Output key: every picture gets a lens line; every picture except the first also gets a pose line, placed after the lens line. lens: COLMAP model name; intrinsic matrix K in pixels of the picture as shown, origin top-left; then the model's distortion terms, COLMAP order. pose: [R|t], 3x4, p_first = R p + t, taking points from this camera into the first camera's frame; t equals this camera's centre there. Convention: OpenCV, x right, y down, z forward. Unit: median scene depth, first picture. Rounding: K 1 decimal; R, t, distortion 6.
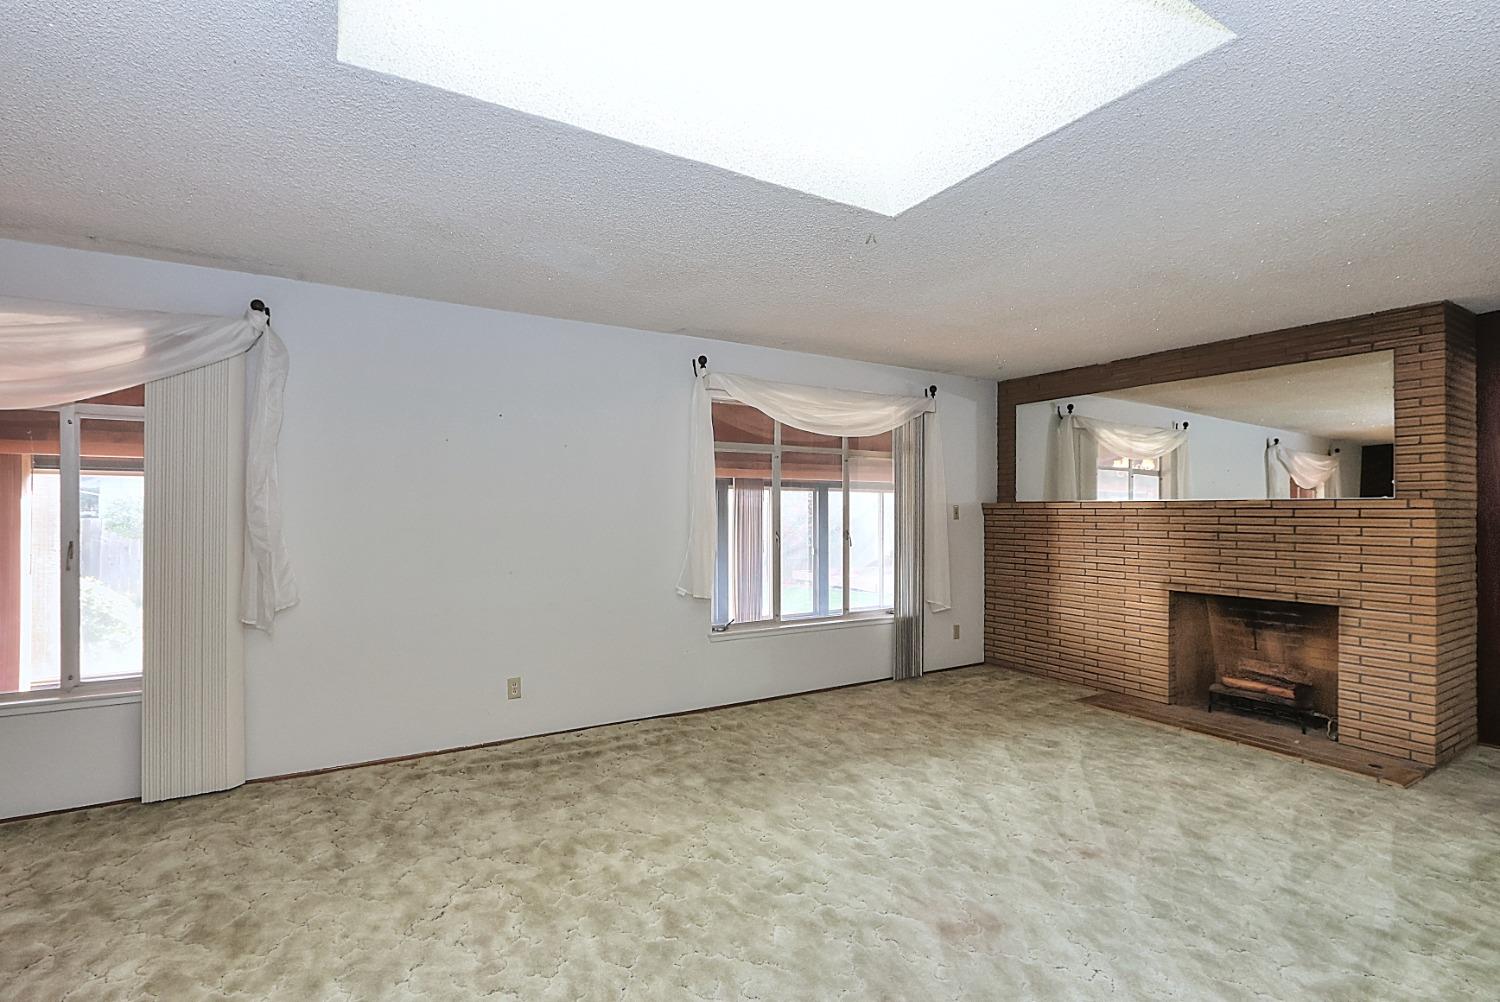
lens RADIAL K [[700.6, 0, 749.0], [0, 700.6, 506.1], [0, 0, 1]] dist [-0.012698, -0.000423]
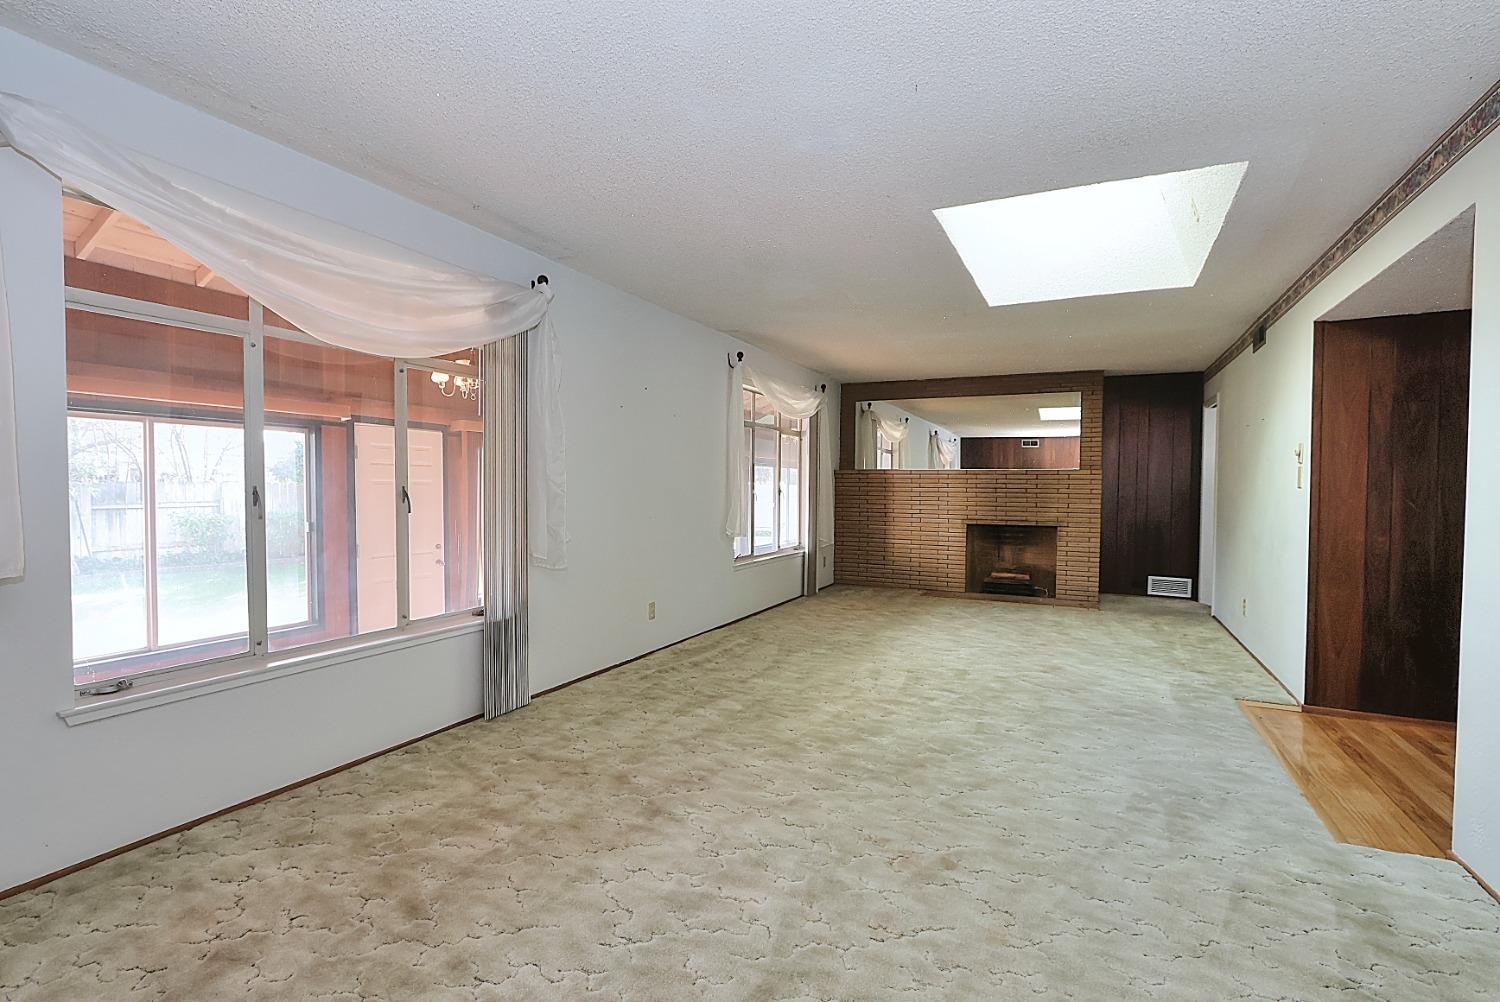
lens RADIAL K [[700.6, 0, 749.0], [0, 700.6, 506.1], [0, 0, 1]] dist [-0.012698, -0.000423]
pose [[0.838086, -0.011402, 0.545419, -0.883156], [-0.009040, 0.999354, 0.034783, 0.031055], [-0.545463, -0.034082, 0.837442, -0.130108]]
